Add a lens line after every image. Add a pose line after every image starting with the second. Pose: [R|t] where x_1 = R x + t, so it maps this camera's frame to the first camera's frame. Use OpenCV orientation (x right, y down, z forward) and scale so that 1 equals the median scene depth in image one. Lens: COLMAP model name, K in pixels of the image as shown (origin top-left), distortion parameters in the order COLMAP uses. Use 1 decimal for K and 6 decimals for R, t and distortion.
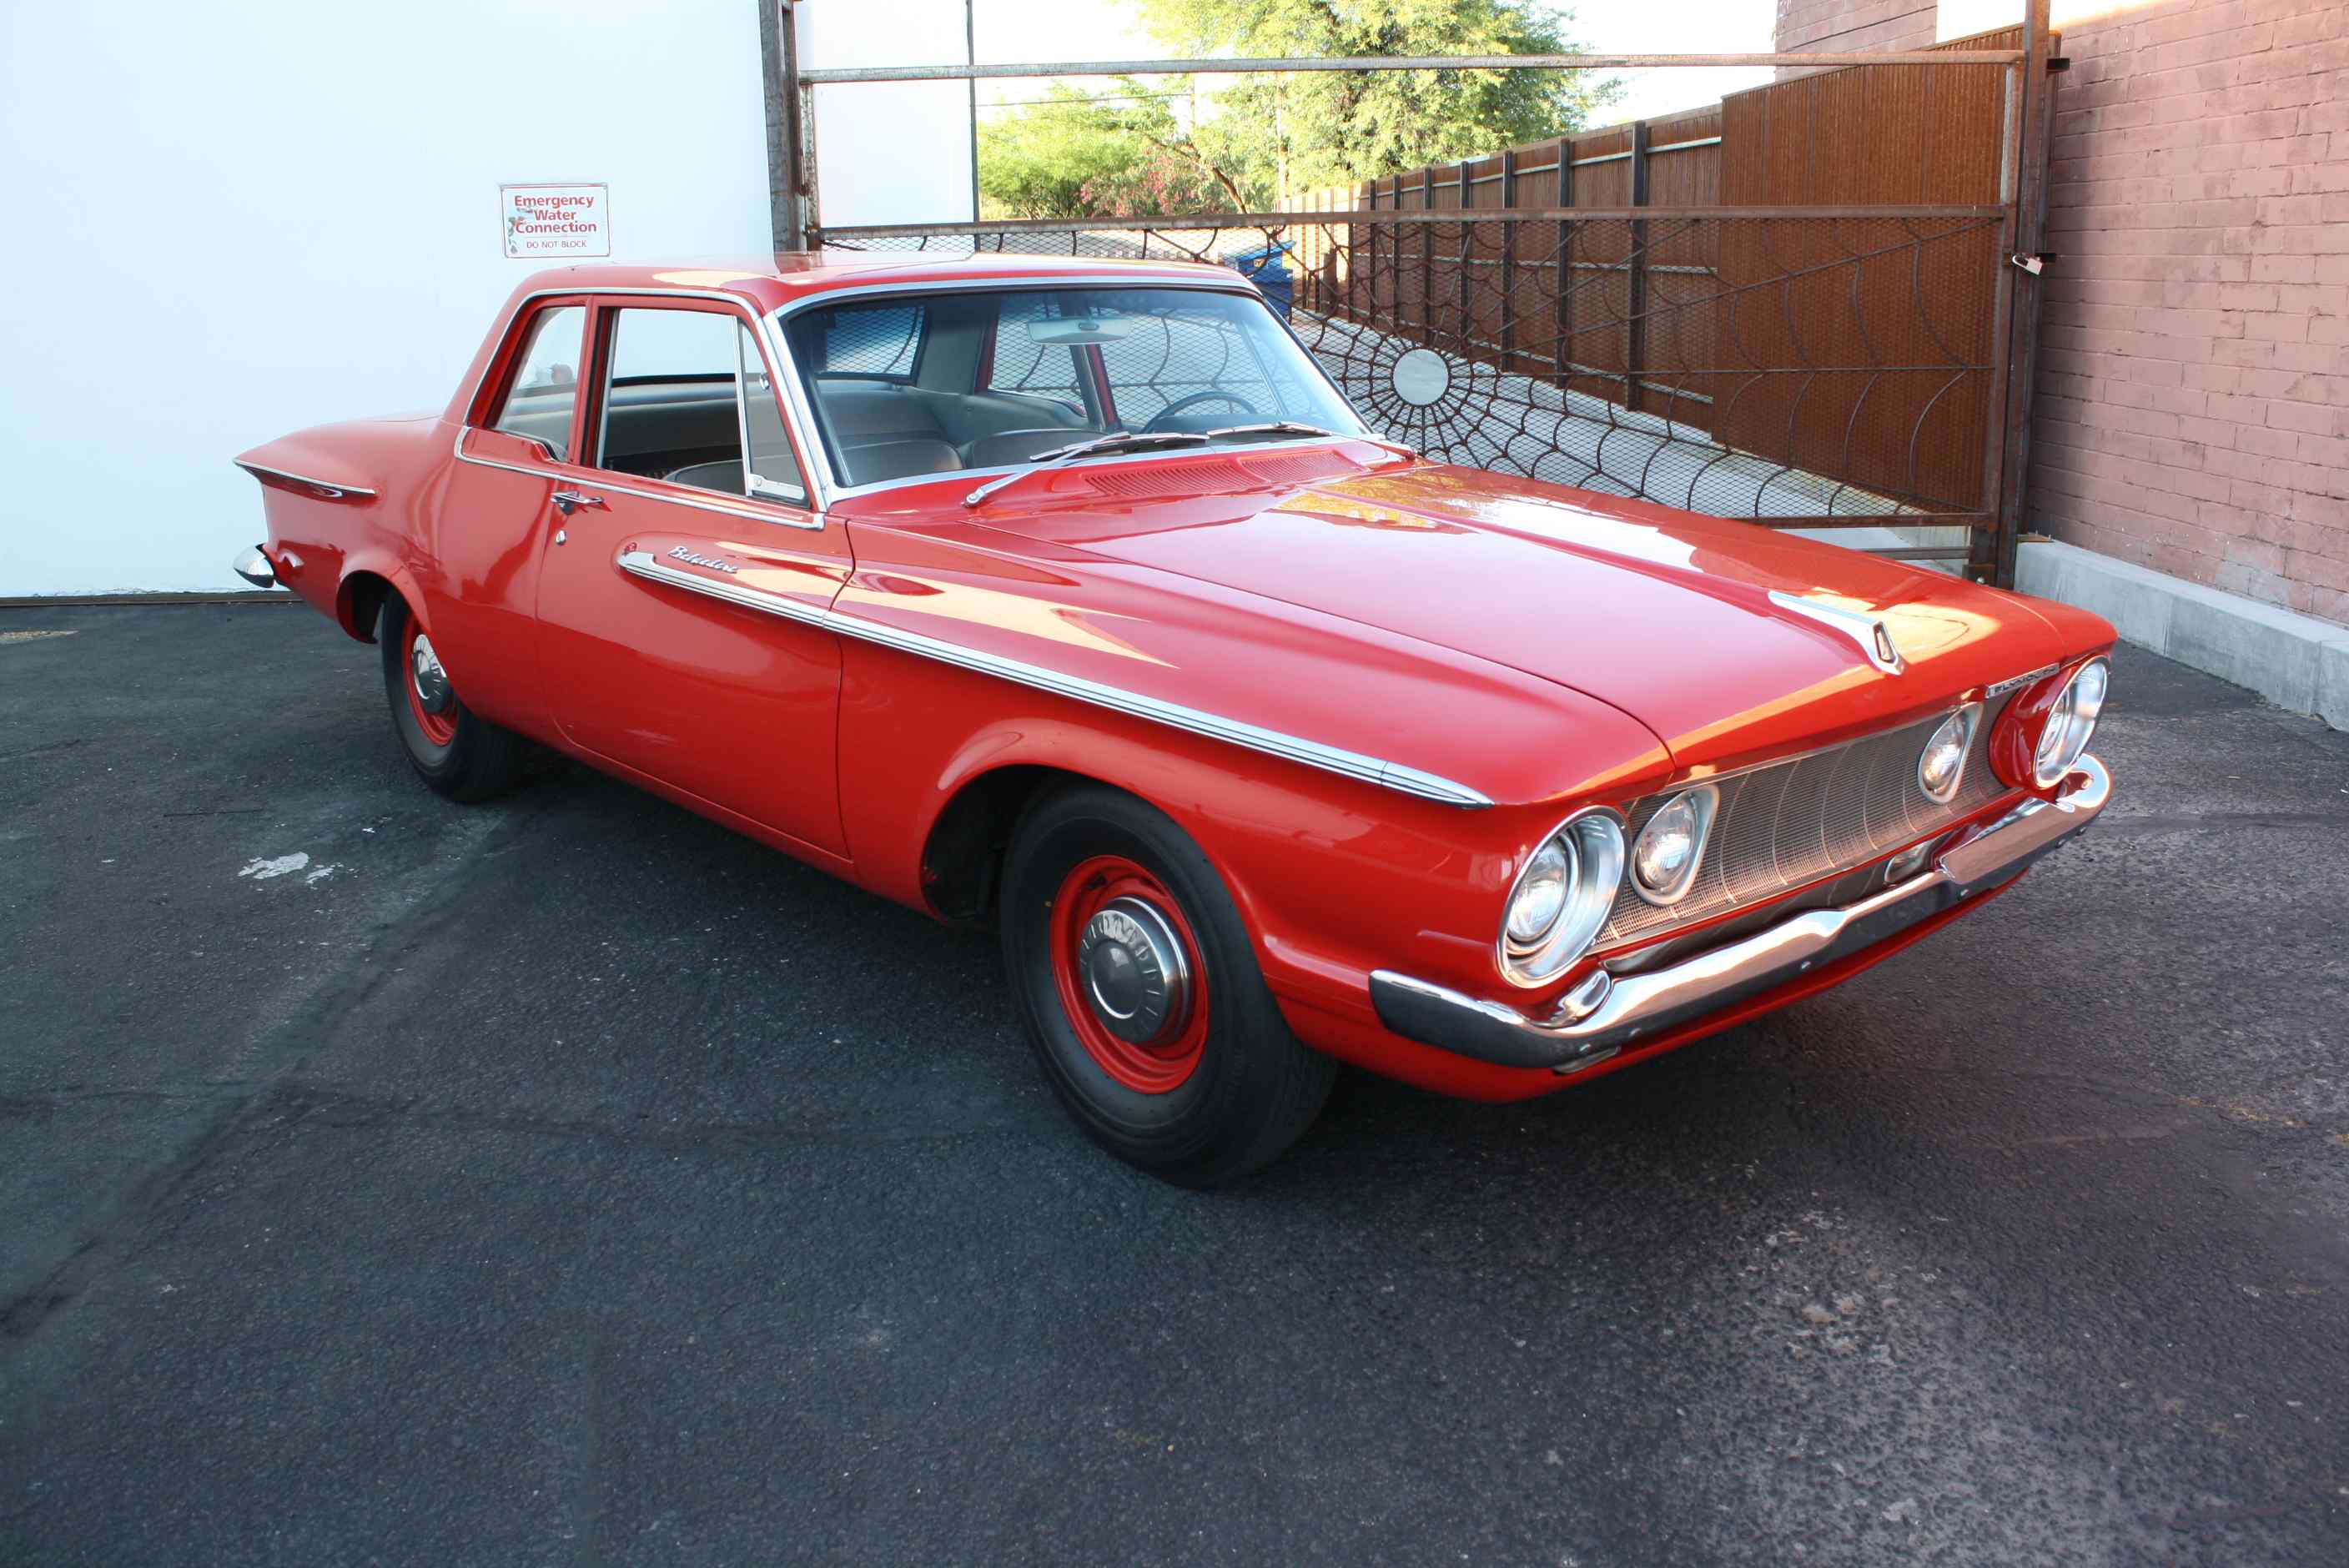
lens RADIAL K [[2018.2, 0, 1189.0], [0, 2018.2, 779.9], [0, 0, 1]] dist [-0.166687, 0.154942]
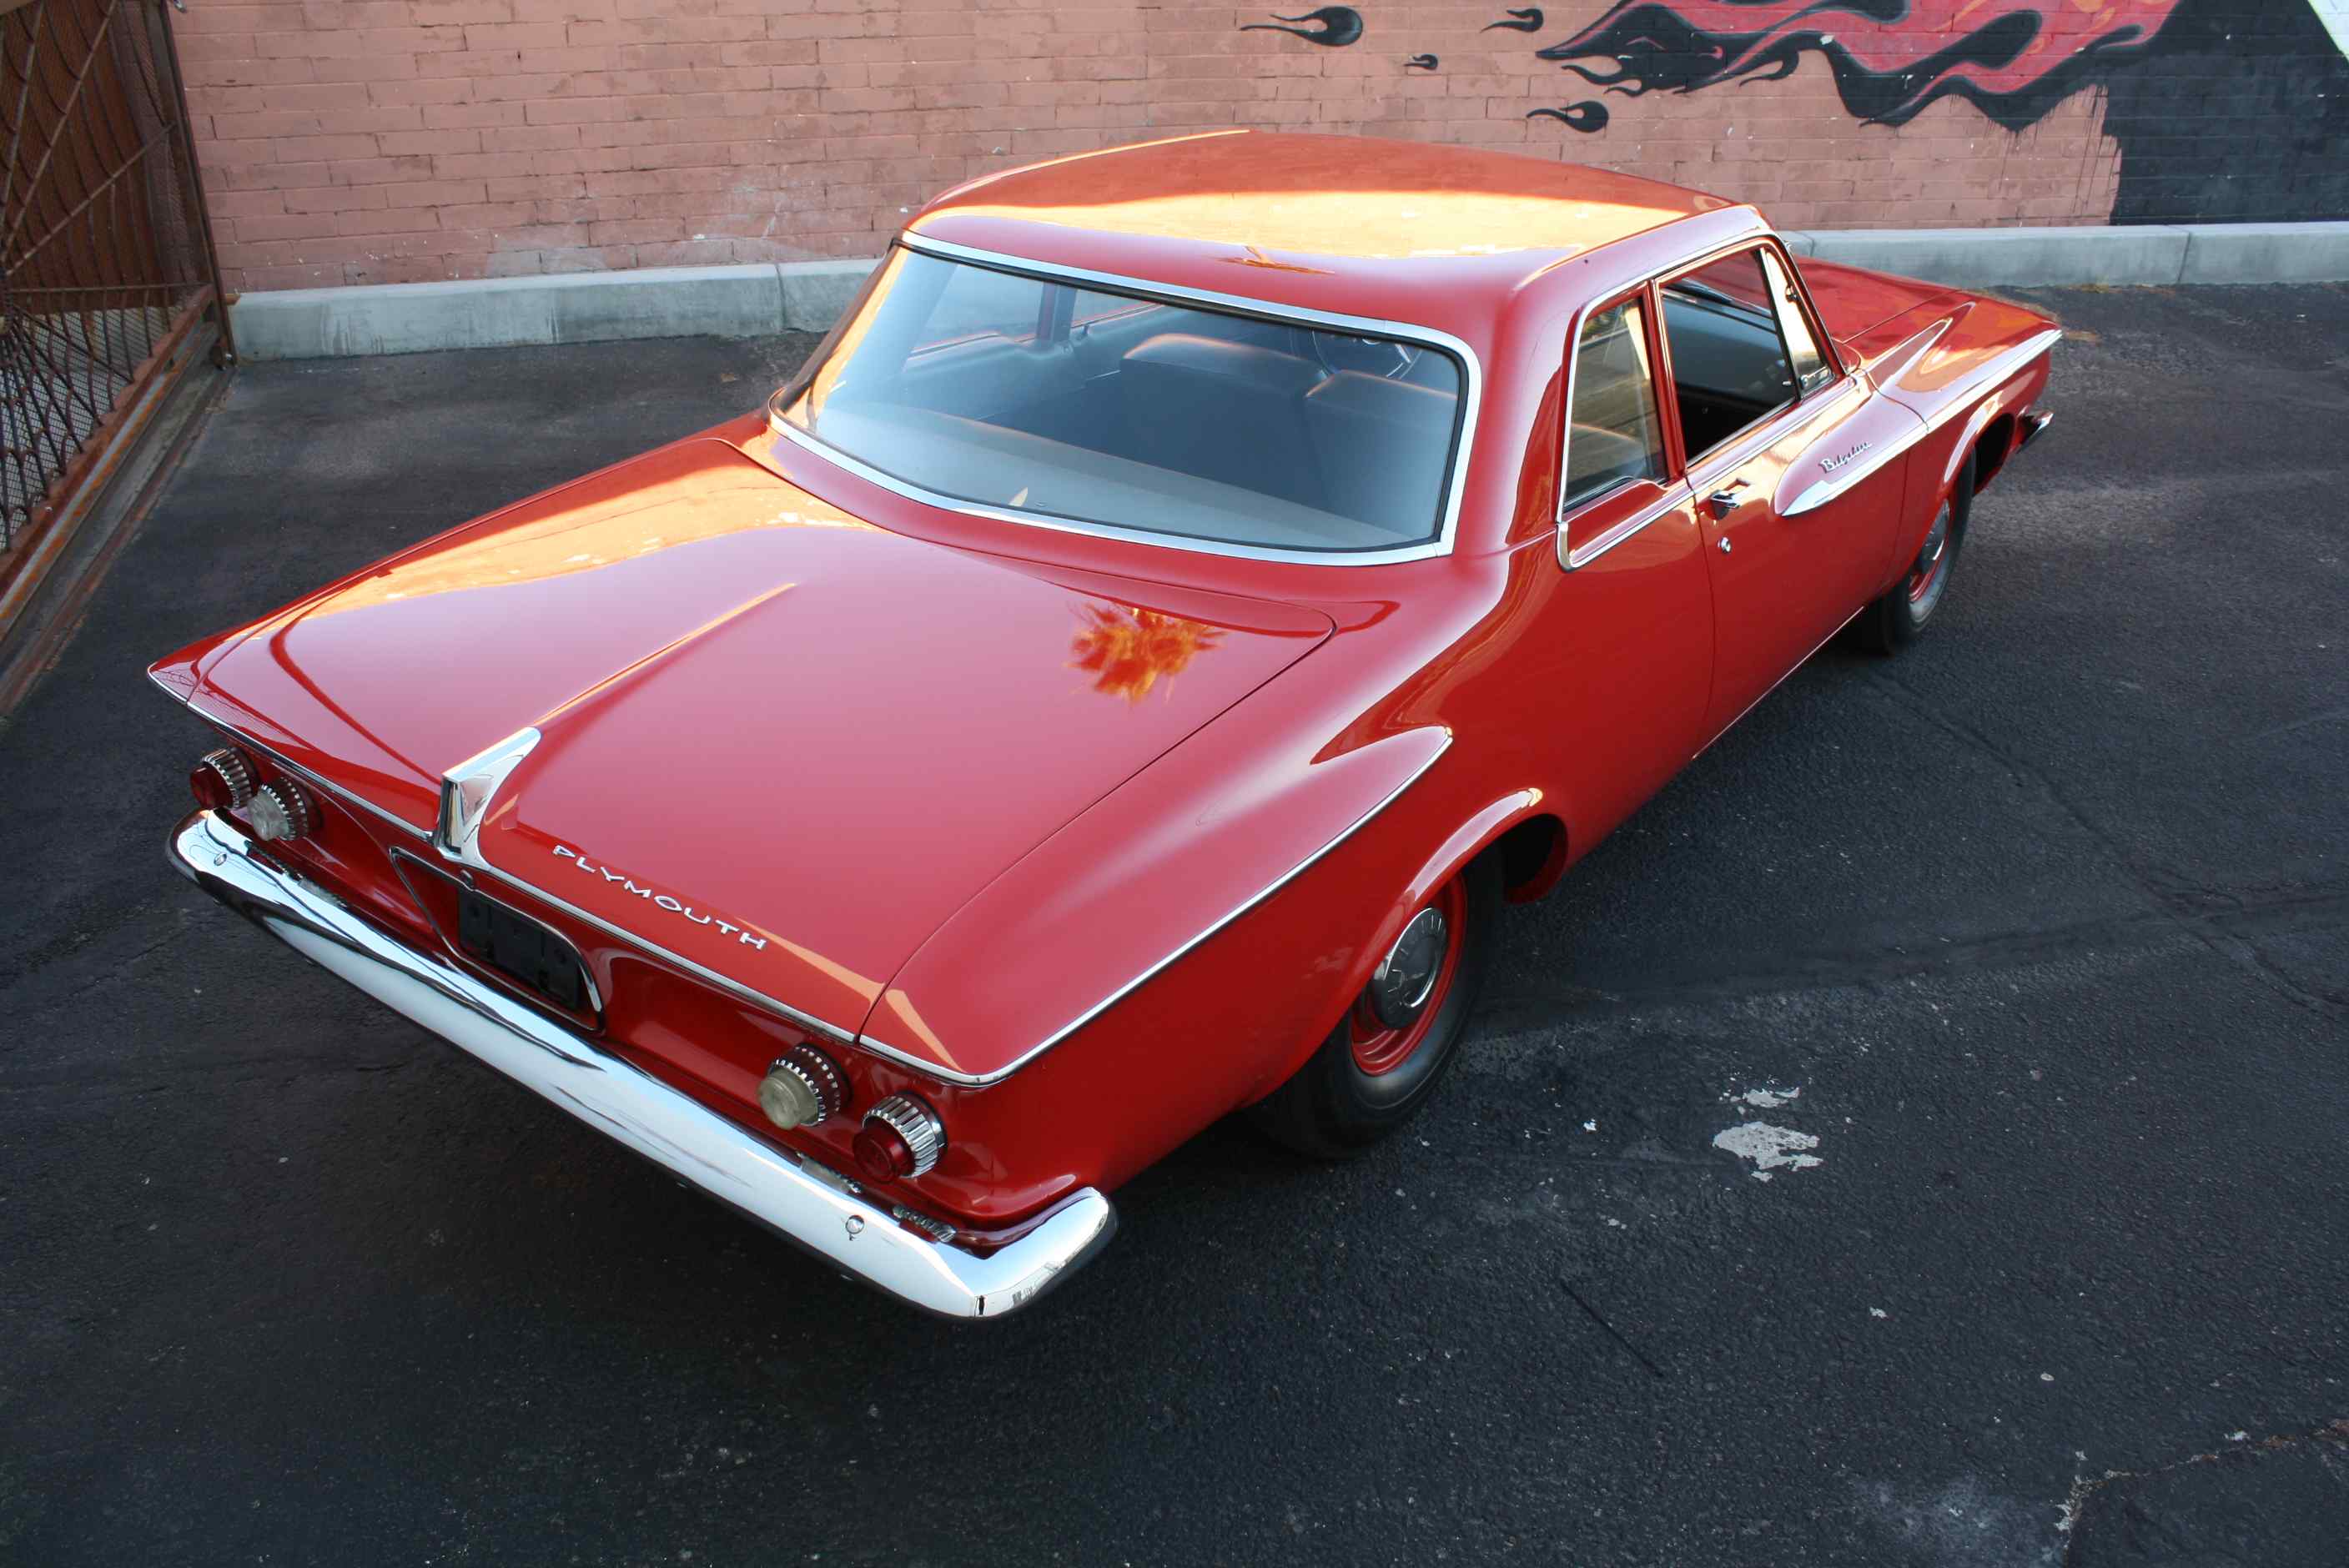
lens RADIAL K [[2000.6, 0, 1184.5], [0, 2000.6, 780.7], [0, 0, 1]] dist [-0.164553, 0.151807]
pose [[-0.210960, -0.451091, 0.867187, -0.595842], [0.229428, 0.839521, 0.492512, -0.289458], [-0.950189, 0.302857, -0.073613, 0.729993]]
